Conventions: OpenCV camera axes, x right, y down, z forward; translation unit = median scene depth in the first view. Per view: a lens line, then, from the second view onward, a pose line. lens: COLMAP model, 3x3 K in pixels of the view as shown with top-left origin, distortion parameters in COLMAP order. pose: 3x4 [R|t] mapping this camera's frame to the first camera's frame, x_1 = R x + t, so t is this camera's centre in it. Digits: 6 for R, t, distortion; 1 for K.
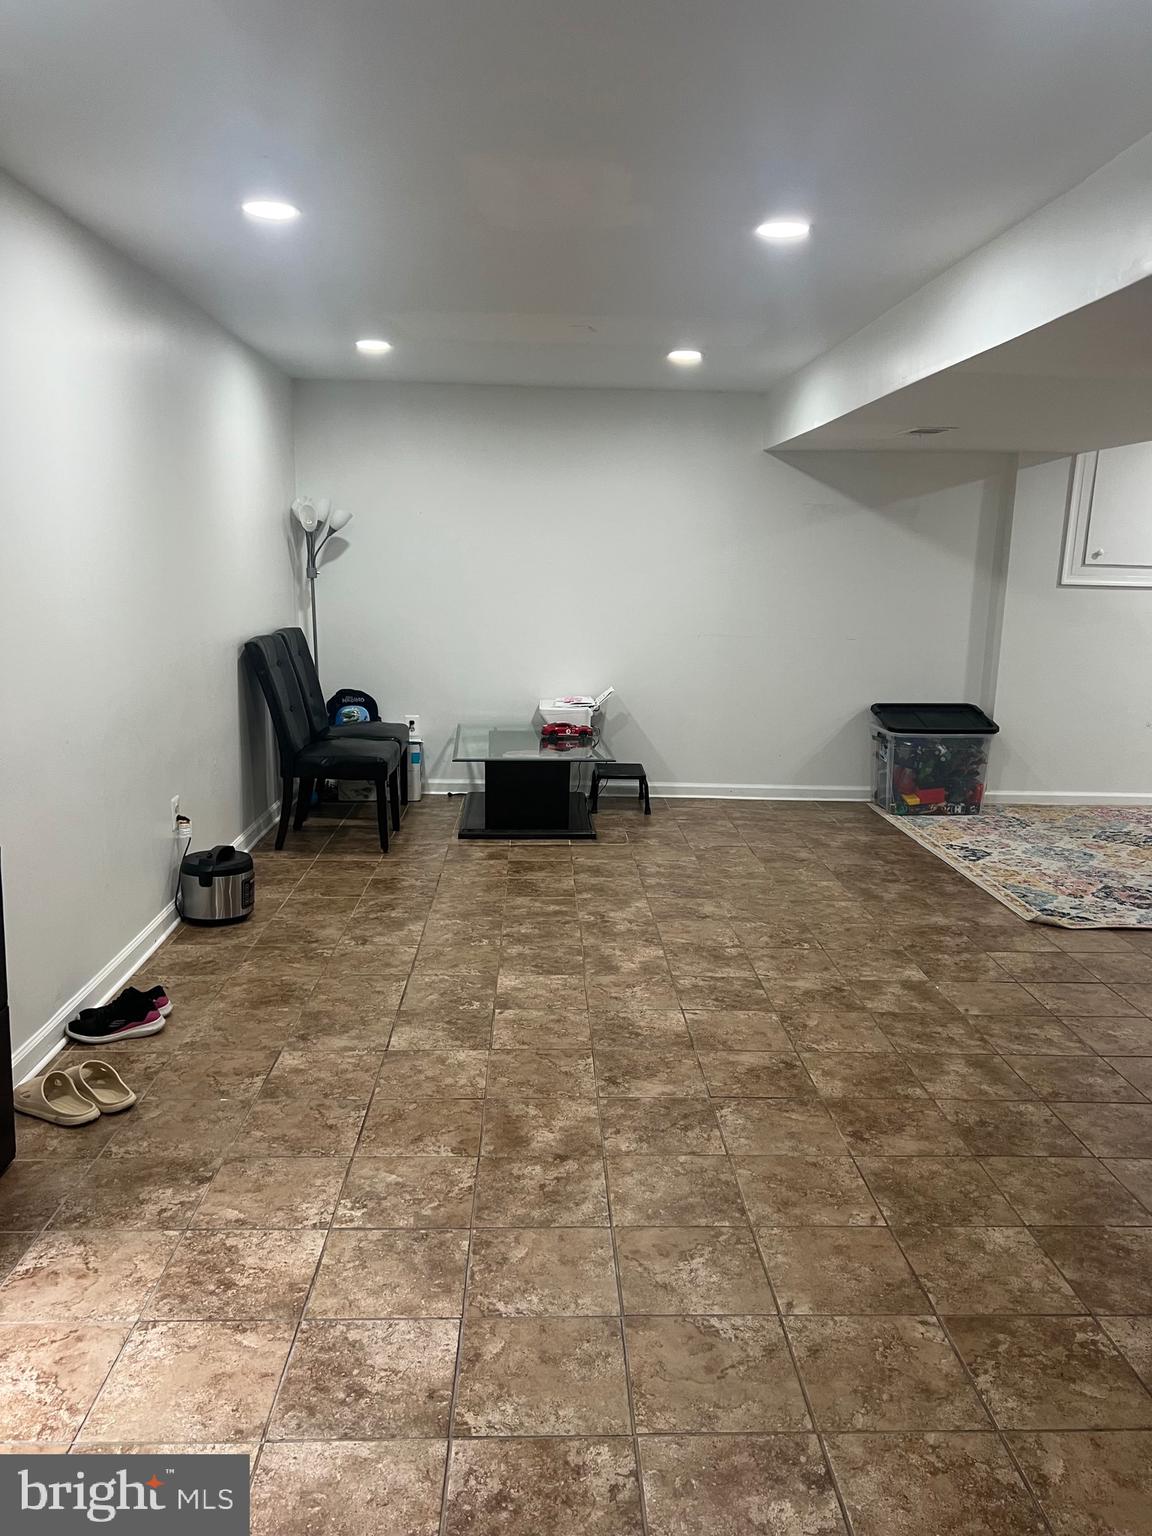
lens RADIAL K [[1140.5, 0, 564.7], [0, 1140.5, 773.3], [0, 0, 1]] dist [0.042180, -0.051920]
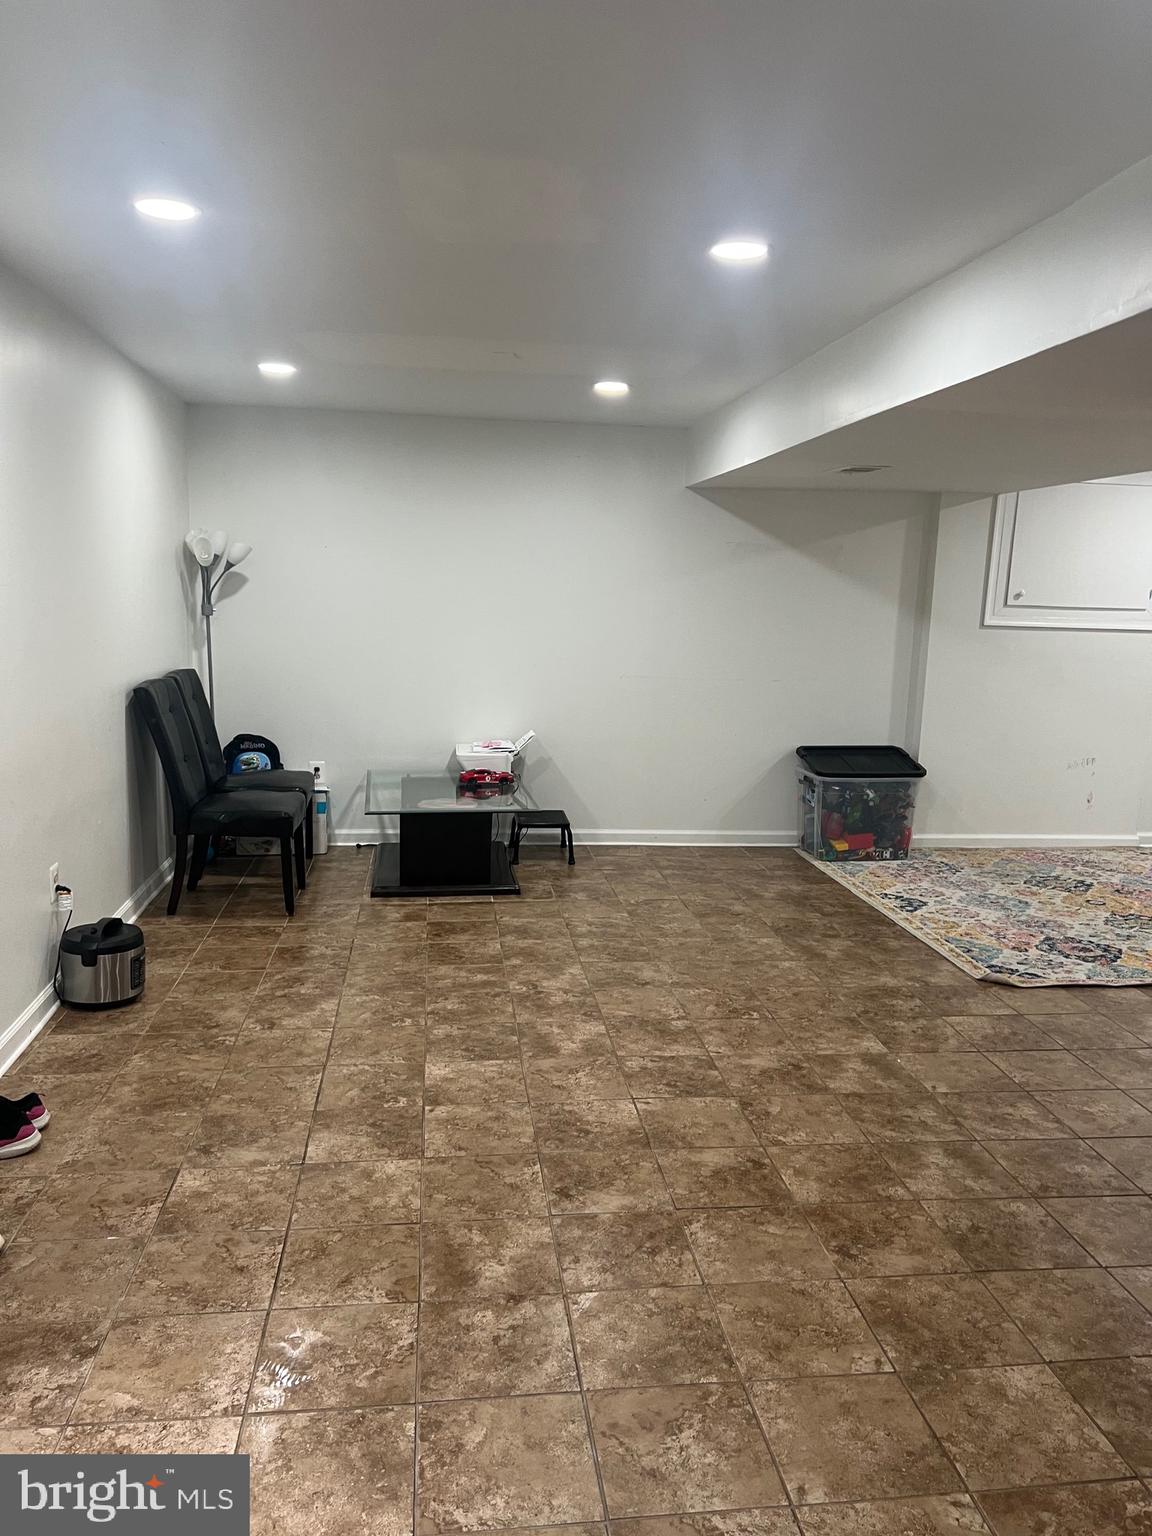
lens RADIAL K [[1140.5, 0, 564.9], [0, 1140.5, 773.2], [0, 0, 1]] dist [0.042180, -0.051920]
pose [[0.995923, -0.008790, 0.089774, -0.030766], [0.011142, 0.999607, -0.025736, -0.029082], [-0.089513, 0.026631, 0.995630, 0.096004]]
